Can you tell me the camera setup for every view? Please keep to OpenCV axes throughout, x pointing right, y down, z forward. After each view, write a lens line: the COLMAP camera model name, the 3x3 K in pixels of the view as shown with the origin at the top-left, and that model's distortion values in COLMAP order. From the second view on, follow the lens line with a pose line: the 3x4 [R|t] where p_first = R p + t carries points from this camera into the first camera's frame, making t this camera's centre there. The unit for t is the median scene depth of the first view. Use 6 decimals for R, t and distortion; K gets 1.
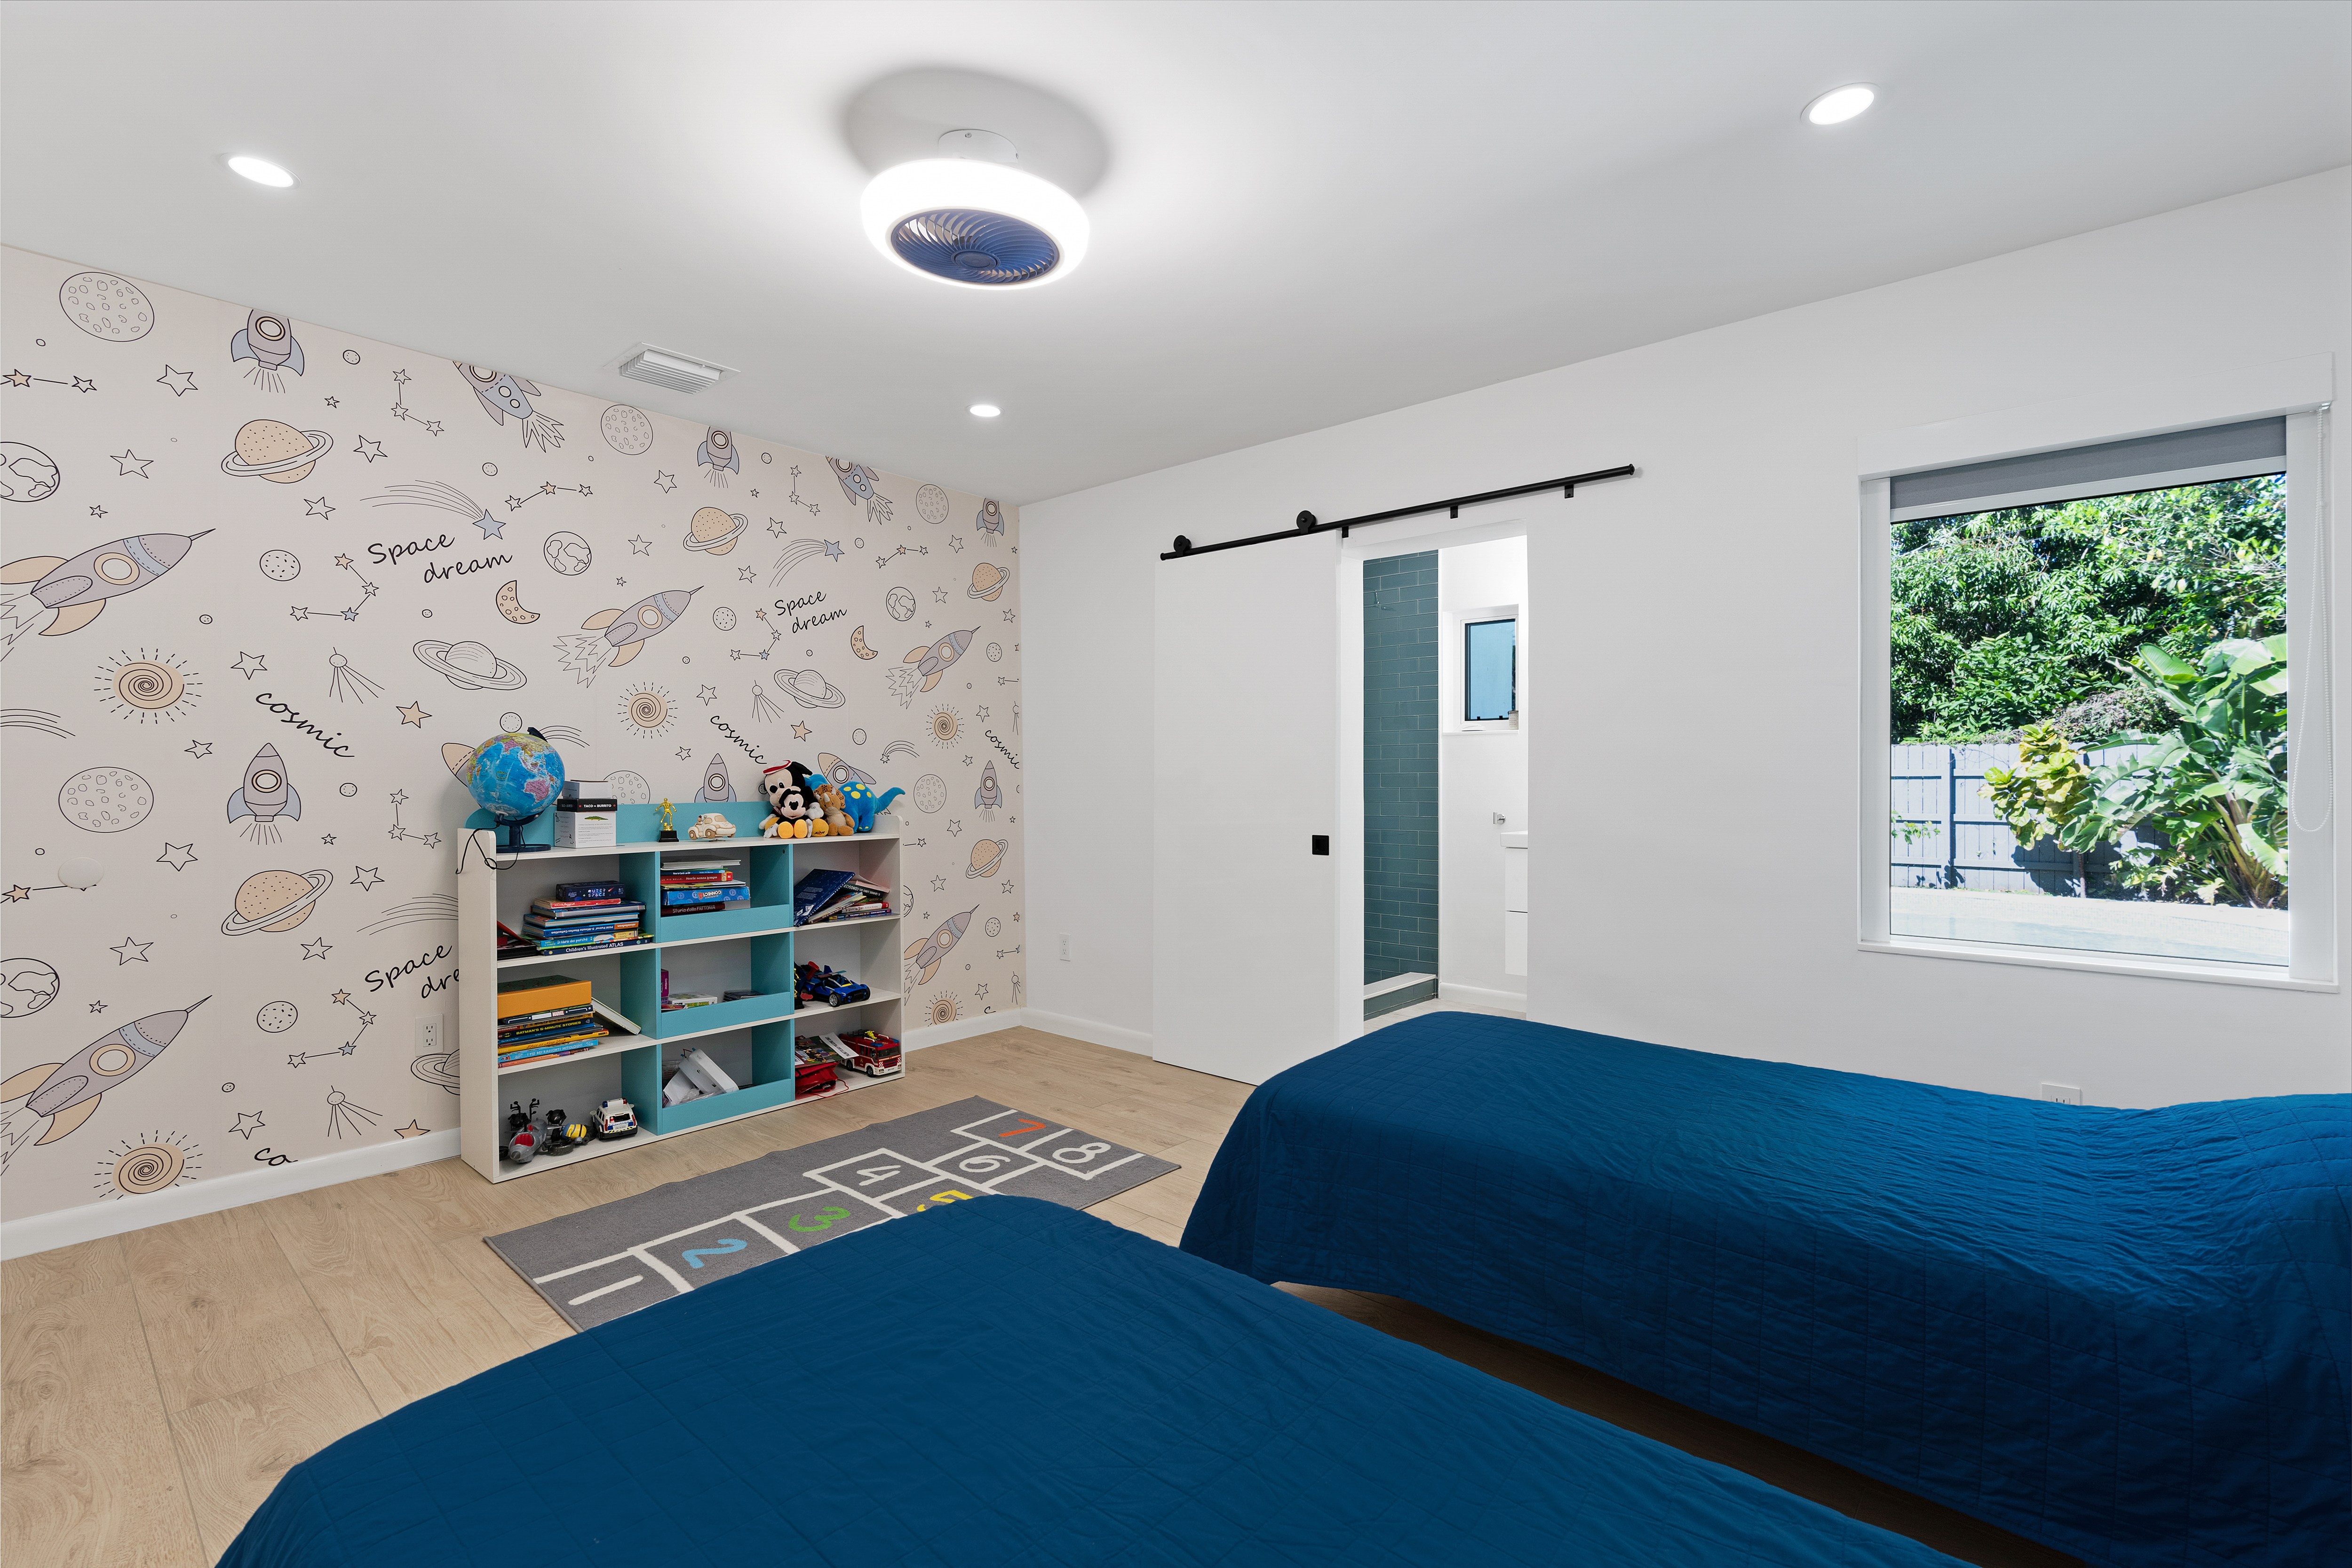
lens RADIAL K [[1055.7, 0, 1174.0], [0, 1055.7, 780.9], [0, 0, 1]] dist [-0.001513, -0.000153]
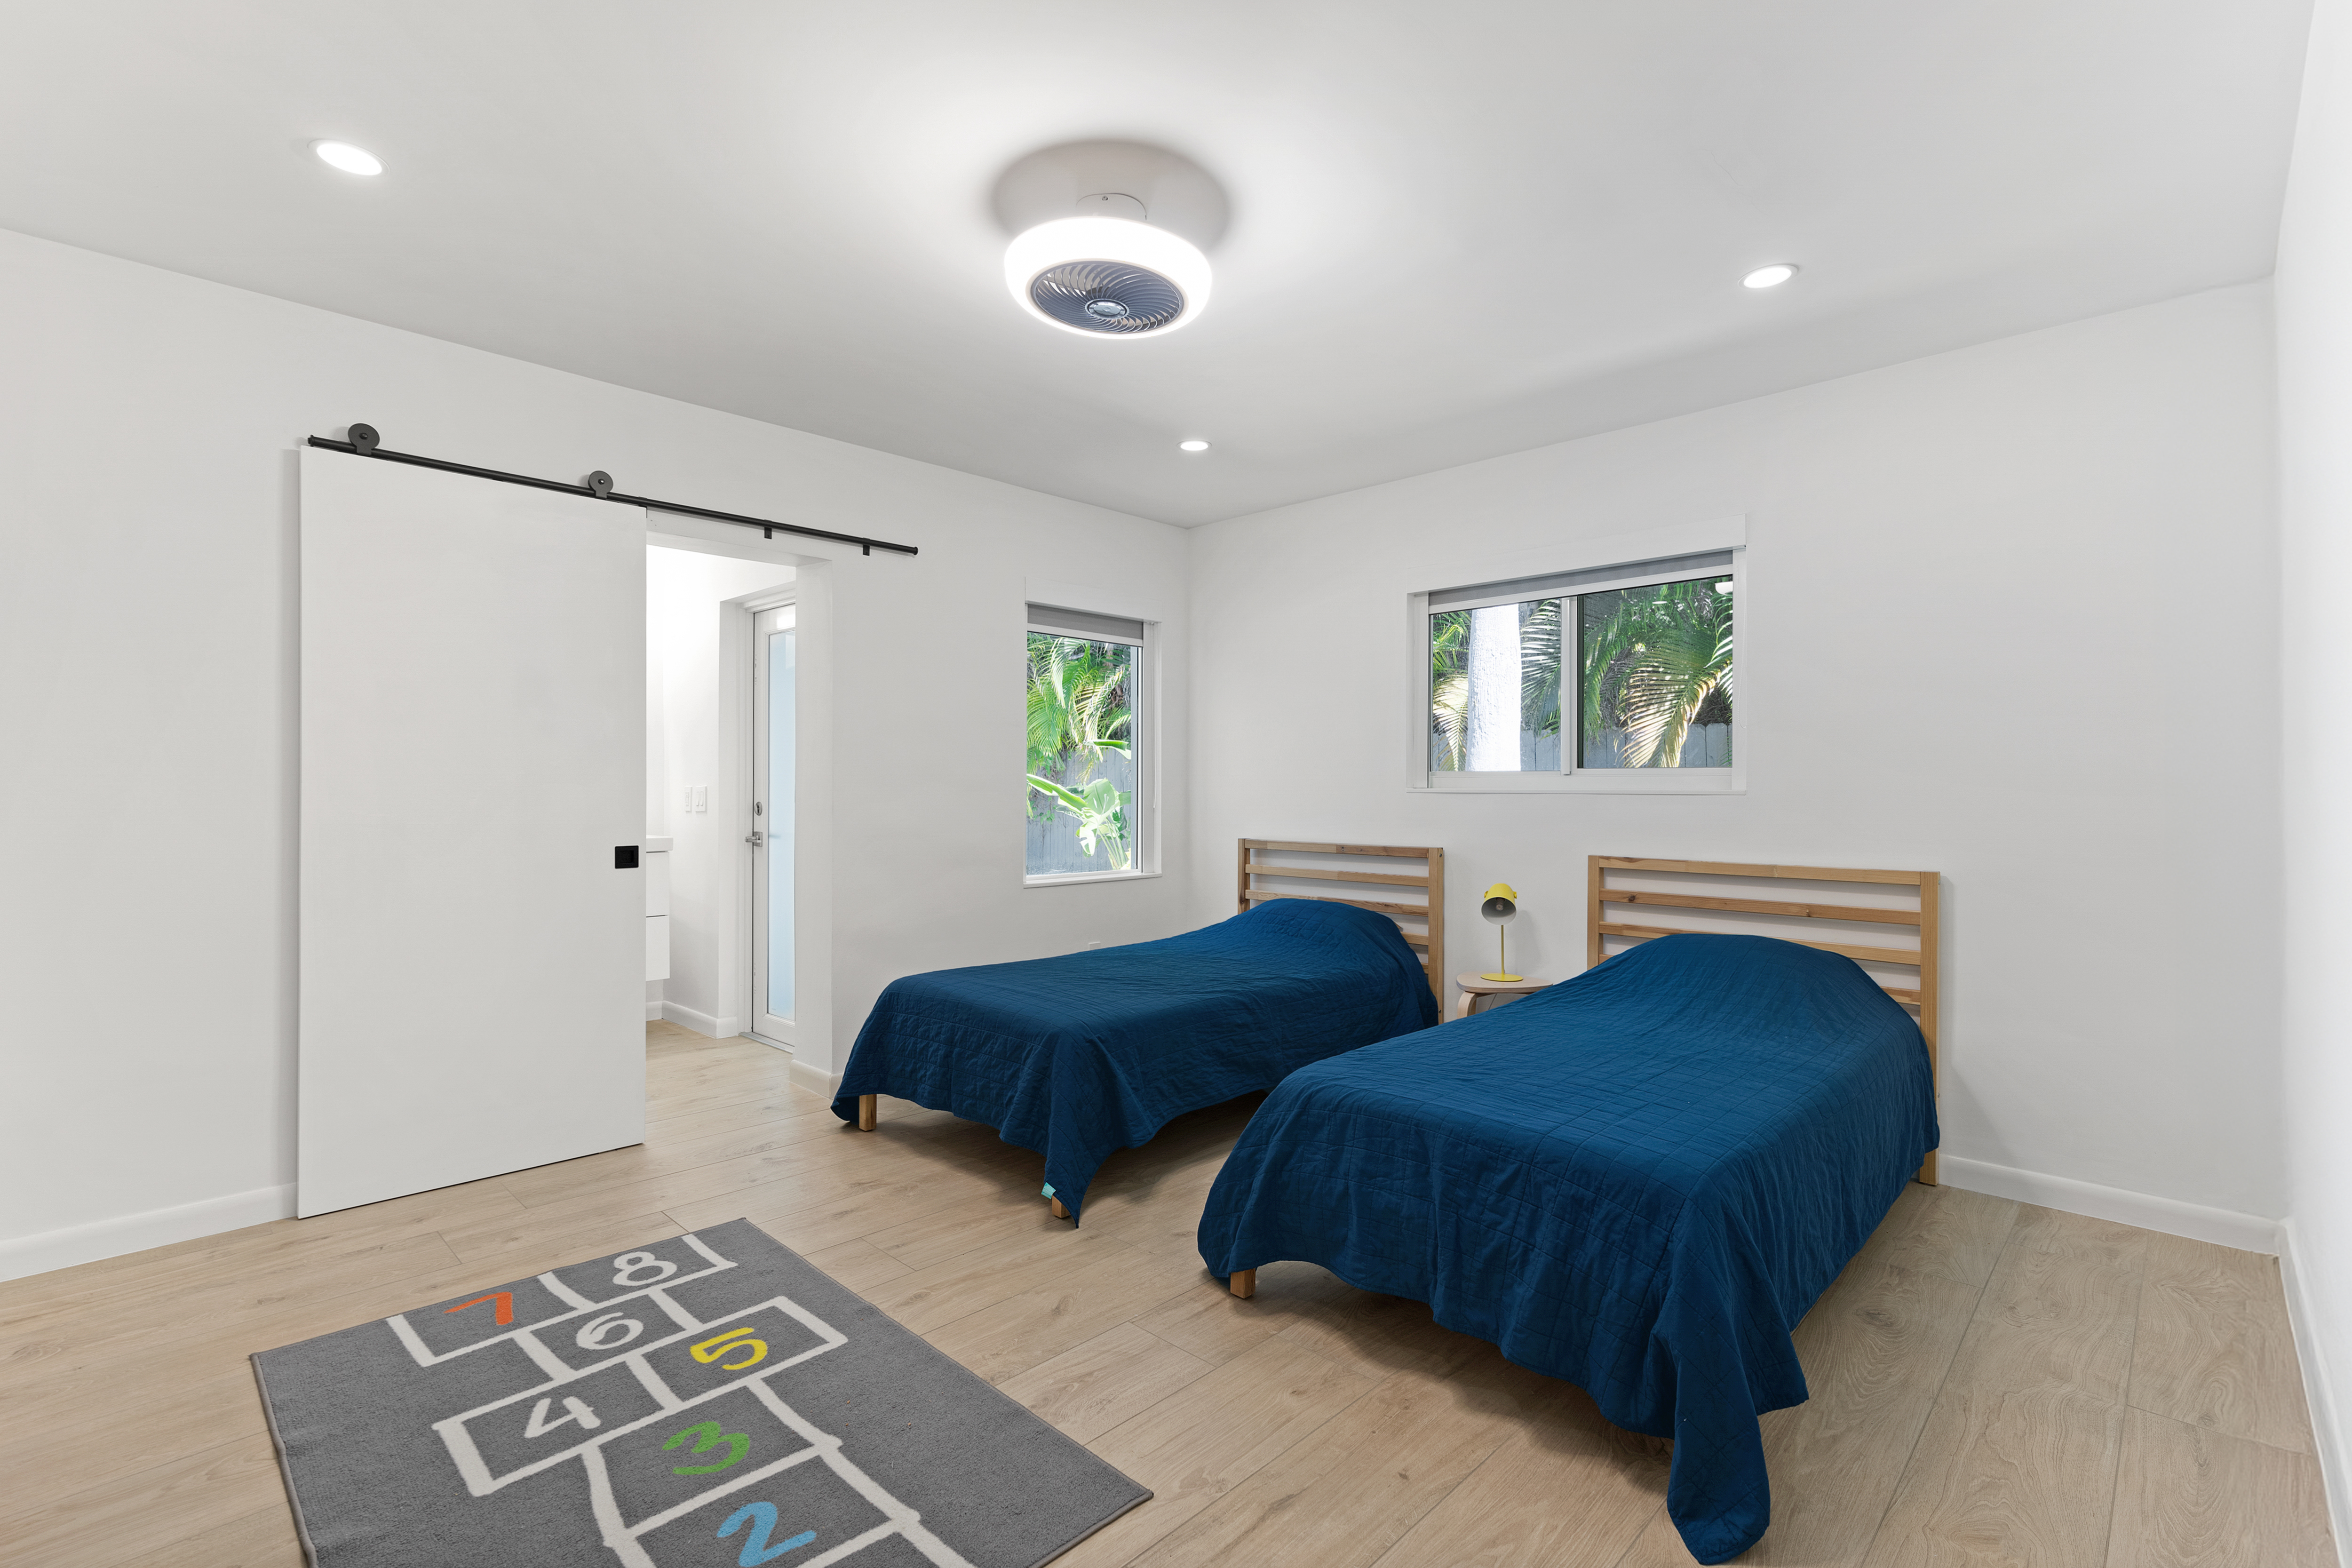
lens RADIAL K [[1055.7, 0, 1175.2], [0, 1055.7, 784.5], [0, 0, 1]] dist [-0.001513, -0.000153]
pose [[0.048403, -0.000829, 0.998828, -0.828103], [0.002718, 0.999996, 0.000698, 0.000619], [-0.998824, 0.002681, 0.048405, 0.568638]]
